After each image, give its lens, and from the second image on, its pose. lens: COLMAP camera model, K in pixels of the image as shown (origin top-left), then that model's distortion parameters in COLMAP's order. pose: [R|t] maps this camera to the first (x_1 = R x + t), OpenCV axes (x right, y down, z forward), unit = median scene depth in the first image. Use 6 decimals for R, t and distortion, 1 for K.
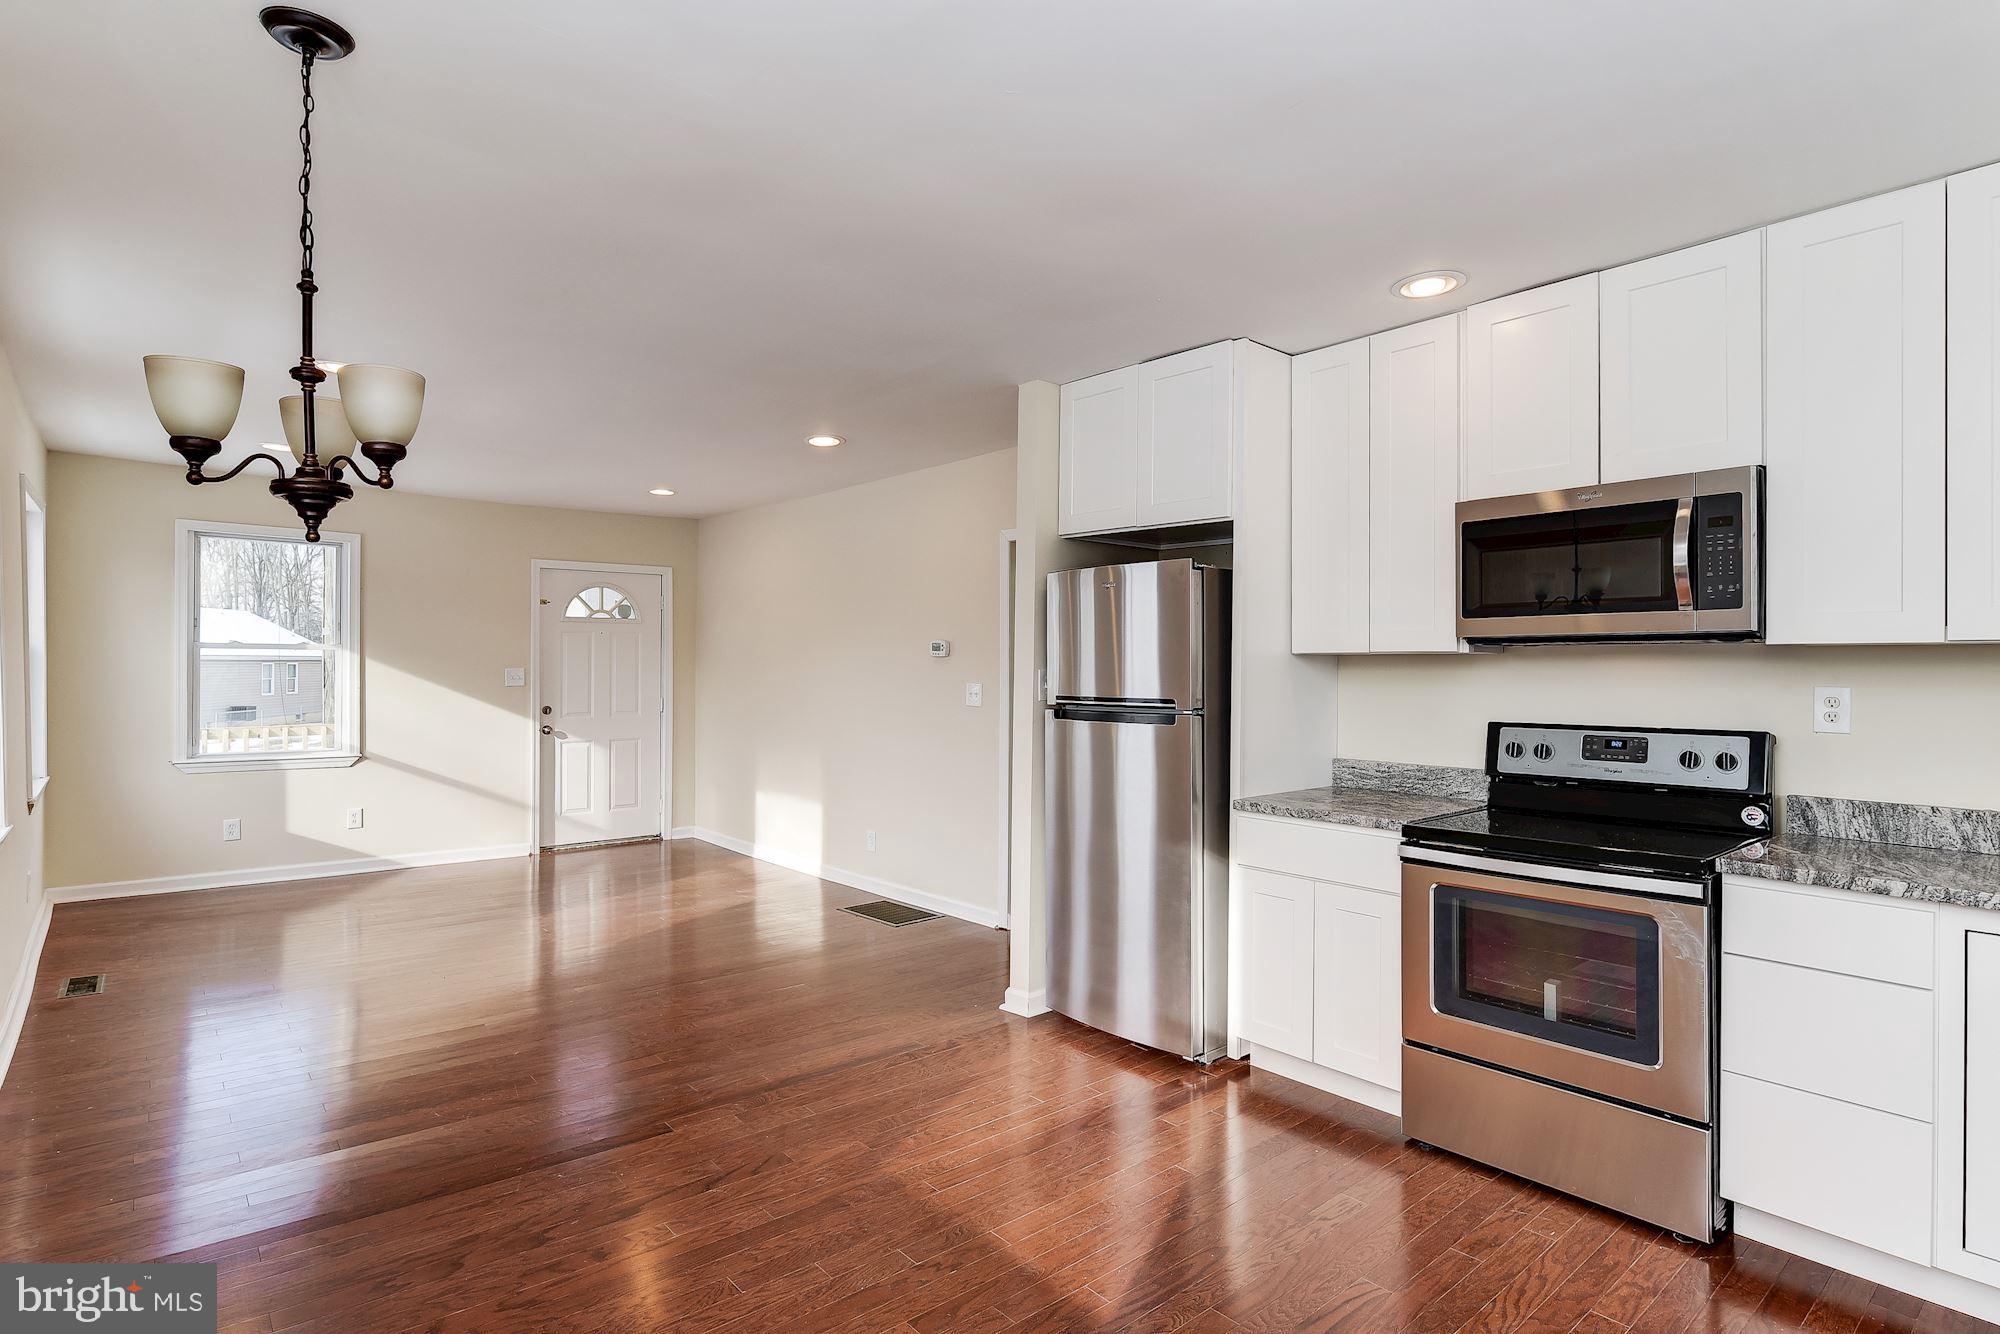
lens RADIAL K [[1020.5, 0, 1002.6], [0, 1020.5, 663.7], [0, 0, 1]] dist [-0.003322, 0.000148]
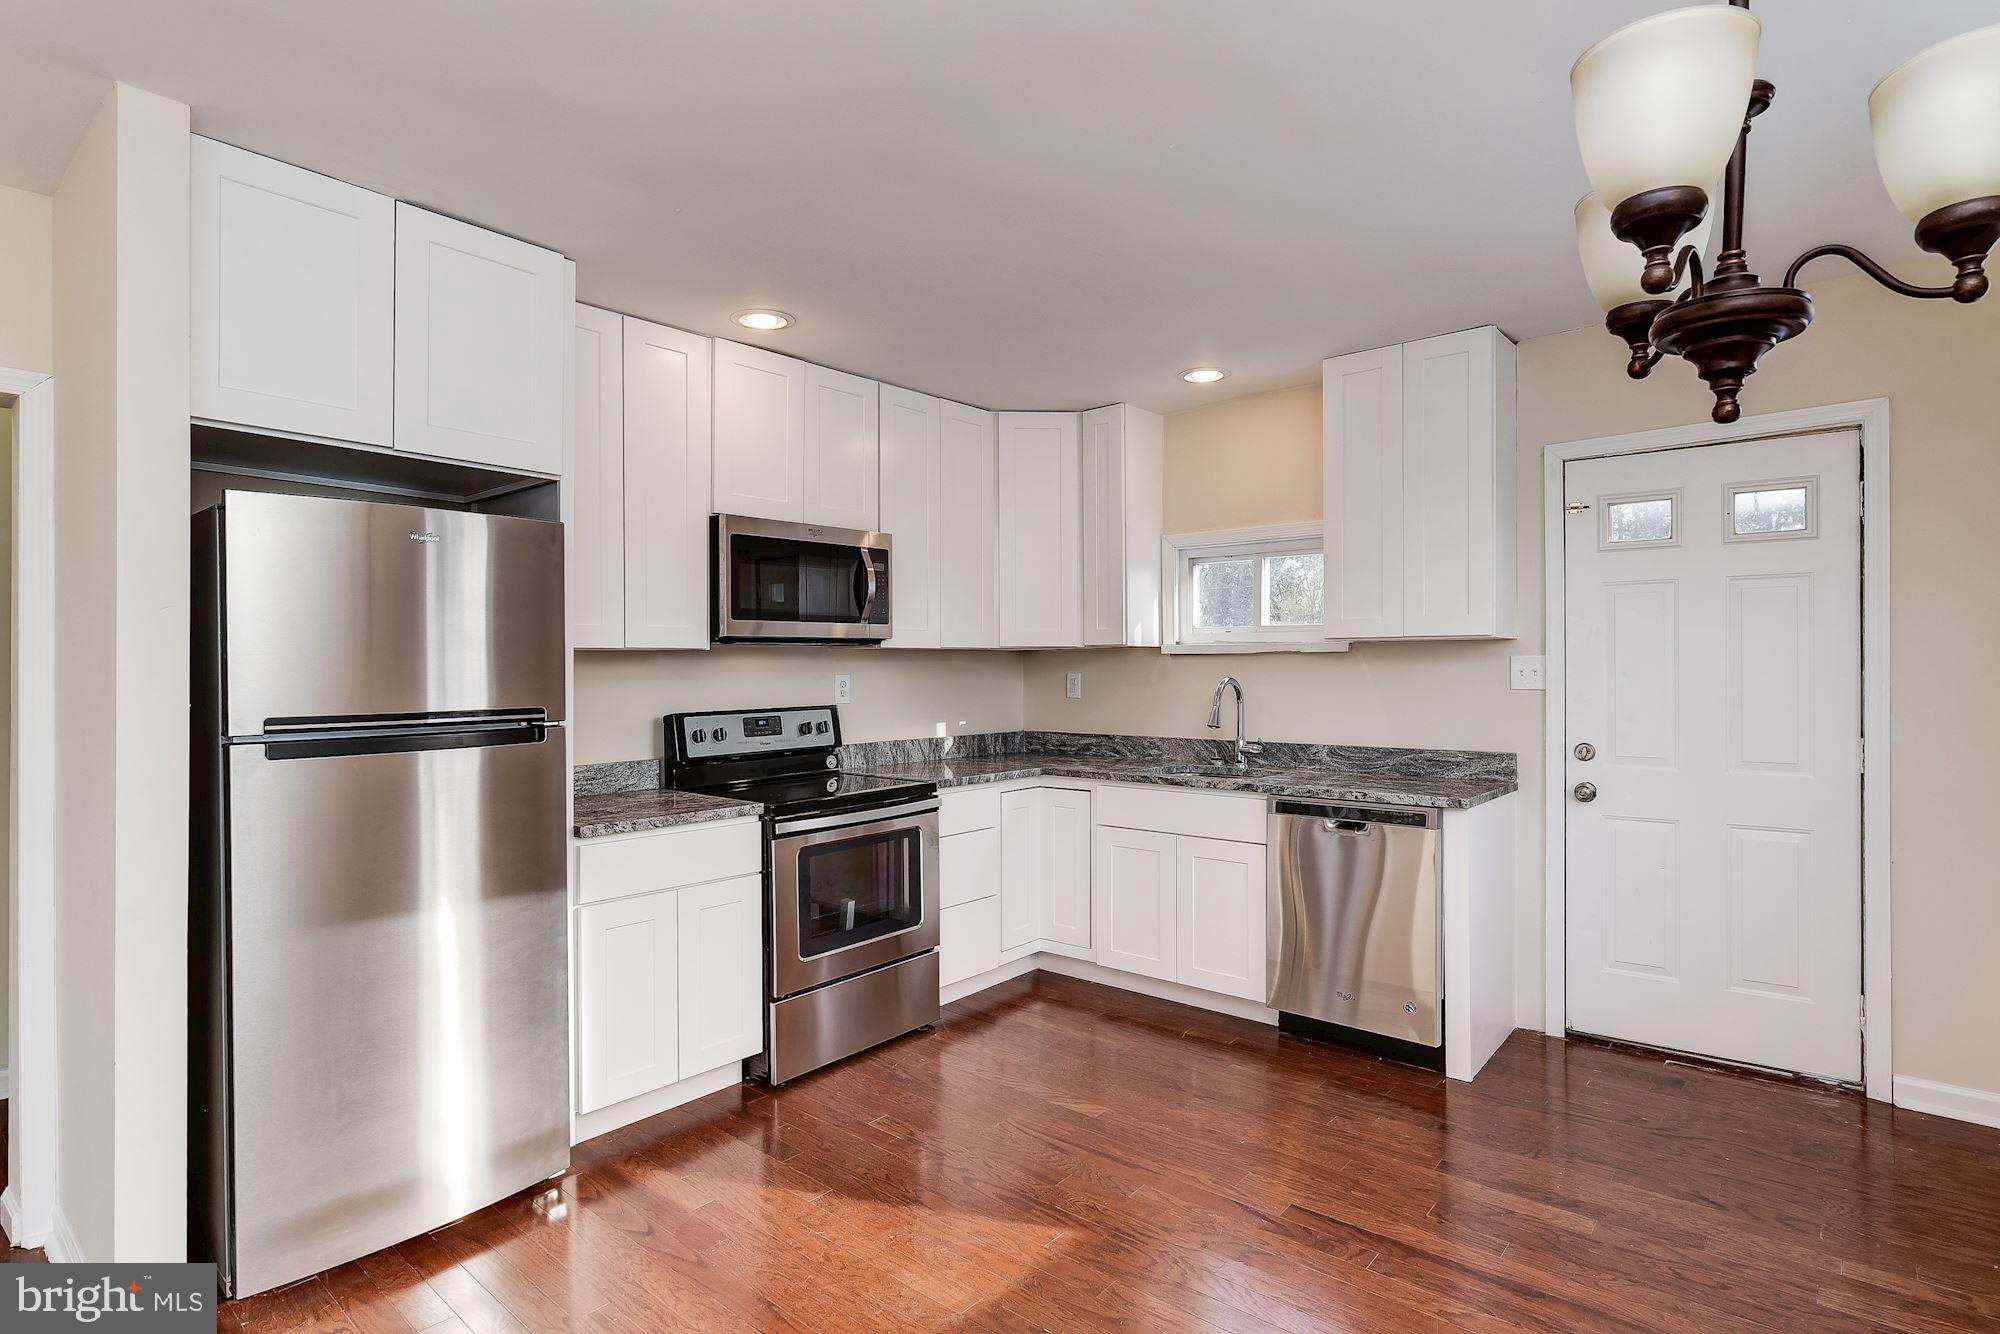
lens RADIAL K [[1015.4, 0, 1005.2], [0, 1015.4, 669.7], [0, 0, 1]] dist [-0.001670, 0.000030]
pose [[-0.148078, -0.009367, 0.988931, -0.716848], [0.001046, 0.999953, 0.009628, 0.000278], [-0.988975, 0.002460, -0.148061, 0.897028]]
